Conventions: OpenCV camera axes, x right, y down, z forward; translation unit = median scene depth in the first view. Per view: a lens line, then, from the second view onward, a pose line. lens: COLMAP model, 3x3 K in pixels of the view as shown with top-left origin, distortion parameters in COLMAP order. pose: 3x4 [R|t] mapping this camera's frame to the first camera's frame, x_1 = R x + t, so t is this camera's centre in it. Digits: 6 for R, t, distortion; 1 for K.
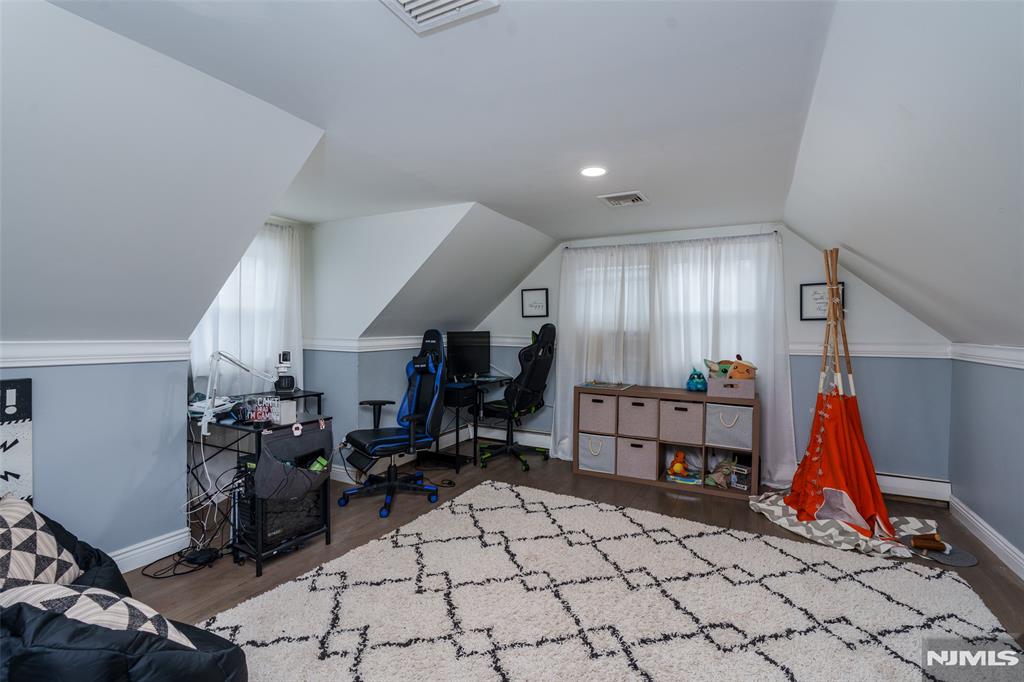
lens RADIAL K [[470.2, 0, 517.8], [0, 470.2, 328.3], [0, 0, 1]] dist [0.002256, 0.000224]
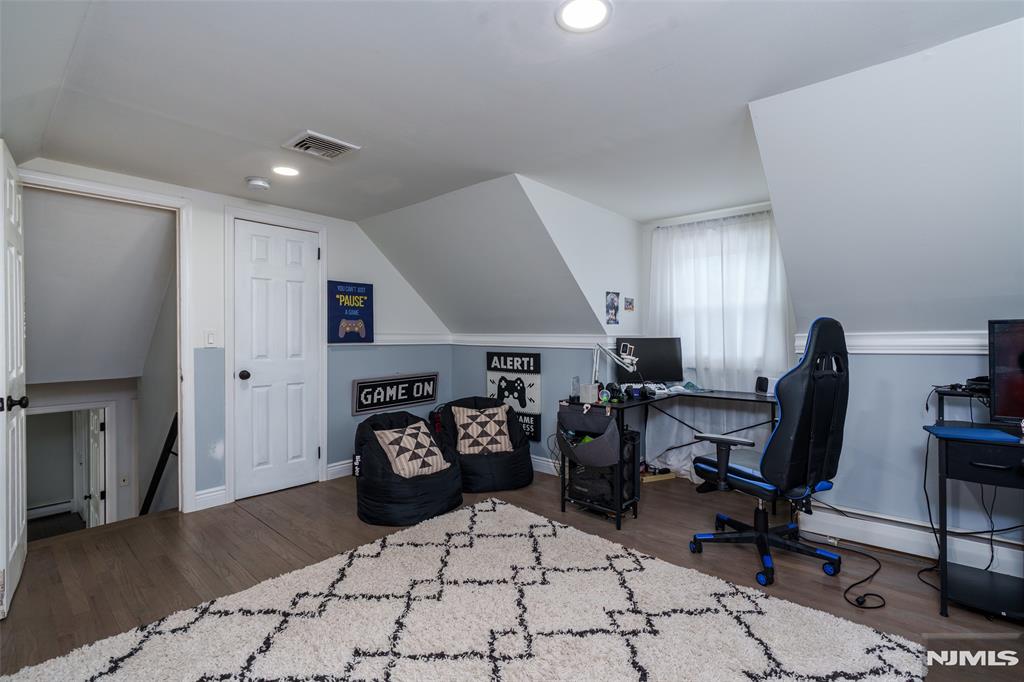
lens RADIAL K [[495.8, 0, 512.0], [0, 495.8, 341.0], [0, 0, 1]] dist [0.003097, 0.000409]
pose [[-0.277802, -0.002578, -0.960635, 0.760006], [0.008018, 0.999955, -0.005002, 0.051799], [0.960605, -0.009092, -0.277769, 1.157691]]
